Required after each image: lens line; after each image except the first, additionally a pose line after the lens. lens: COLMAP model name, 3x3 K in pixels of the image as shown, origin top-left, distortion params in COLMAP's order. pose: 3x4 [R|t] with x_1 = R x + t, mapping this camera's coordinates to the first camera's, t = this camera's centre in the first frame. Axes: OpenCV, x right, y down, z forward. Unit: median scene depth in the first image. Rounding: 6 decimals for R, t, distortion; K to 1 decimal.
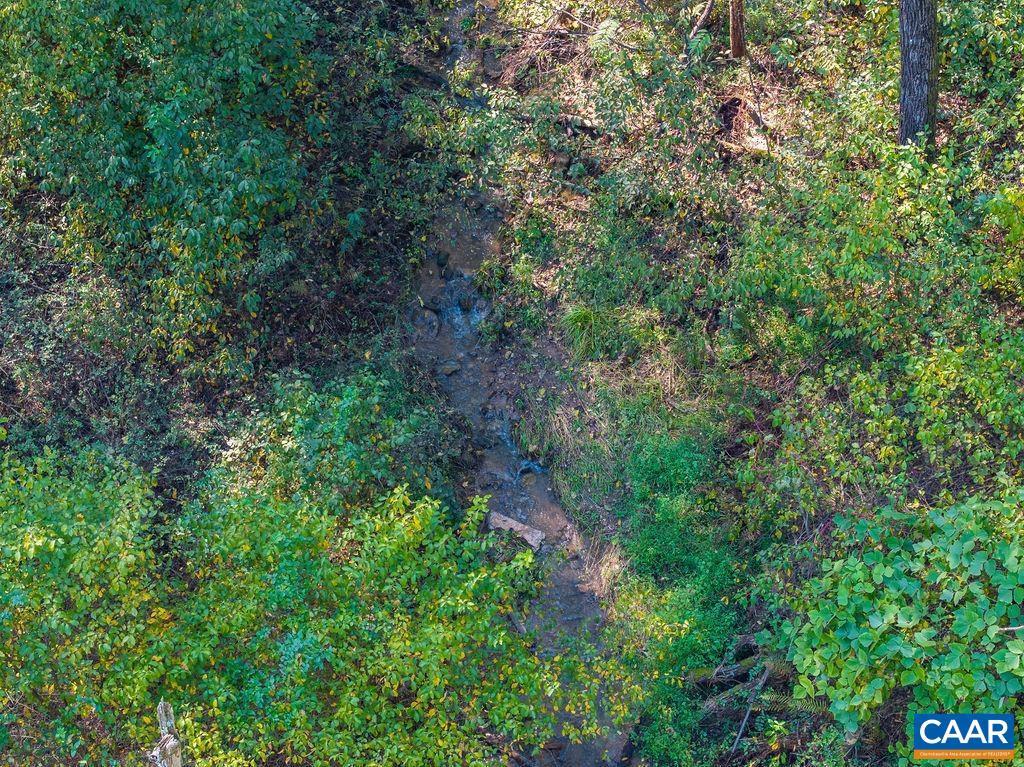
lens RADIAL K [[2039.9, 0, 511.2], [0, 2039.9, 419.4], [0, 0, 1]] dist [-0.053674, -0.203115]
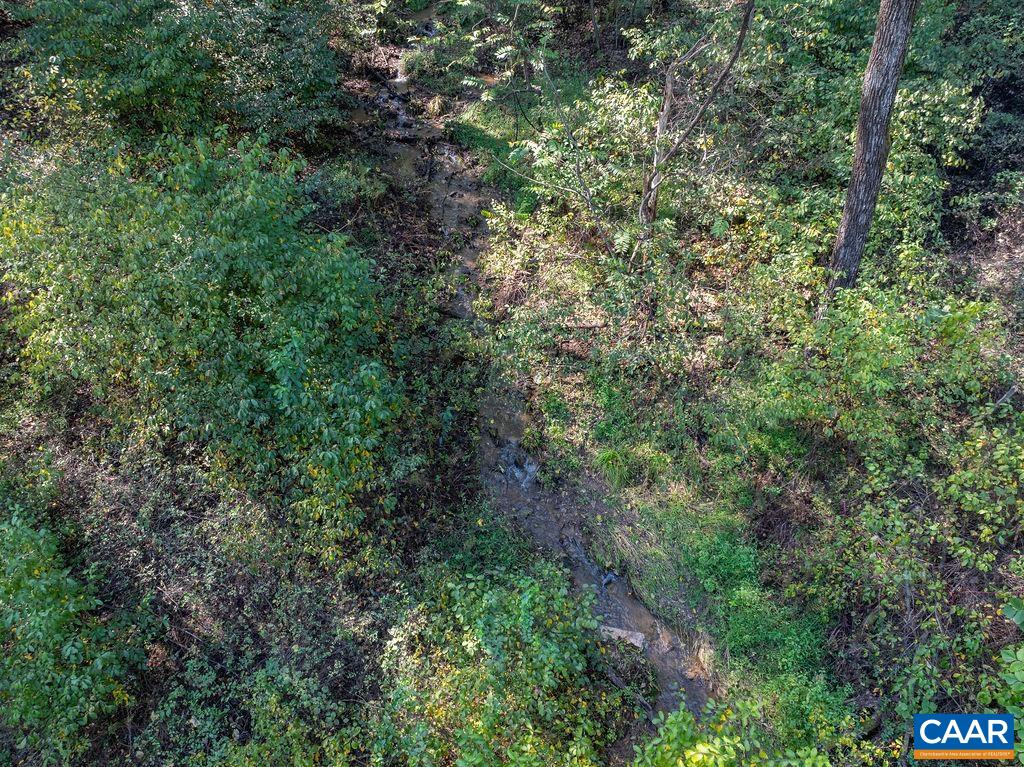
lens RADIAL K [[714.1, 0, 512.0], [0, 714.1, 383.5], [0, 0, 1]] dist [-0.042340, -0.002588]
pose [[0.967166, -0.170102, 0.188826, -0.120778], [0.190007, 0.977393, -0.092740, -0.071463], [-0.168782, 0.125574, 0.977622, 0.572128]]
